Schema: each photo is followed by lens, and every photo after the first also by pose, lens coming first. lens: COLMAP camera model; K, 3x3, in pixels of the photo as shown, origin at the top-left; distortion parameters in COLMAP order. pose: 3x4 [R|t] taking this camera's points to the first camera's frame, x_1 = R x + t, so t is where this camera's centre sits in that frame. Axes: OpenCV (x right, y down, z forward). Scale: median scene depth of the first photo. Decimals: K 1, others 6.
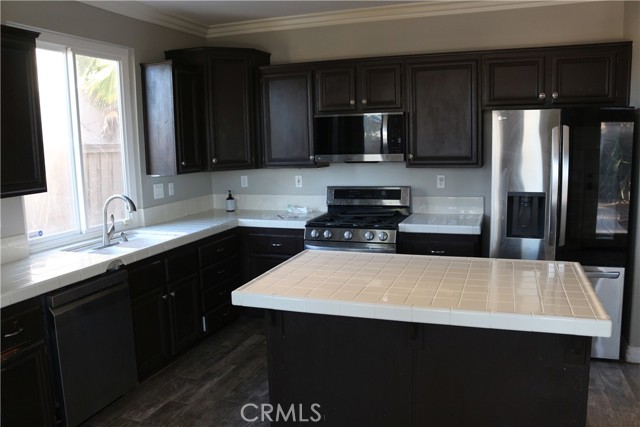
lens RADIAL K [[542.3, 0, 315.3], [0, 542.3, 214.2], [0, 0, 1]] dist [-0.078088, 0.017792]
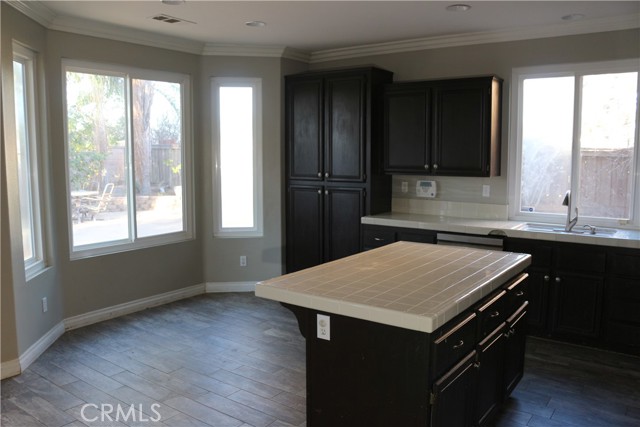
lens RADIAL K [[542.3, 0, 315.3], [0, 542.3, 214.2], [0, 0, 1]] dist [-0.078088, 0.017792]
pose [[-0.263279, 0.143388, -0.954004, 0.850166], [-0.133910, 0.973888, 0.183332, -0.116533], [0.955381, 0.176018, -0.237204, 0.669944]]
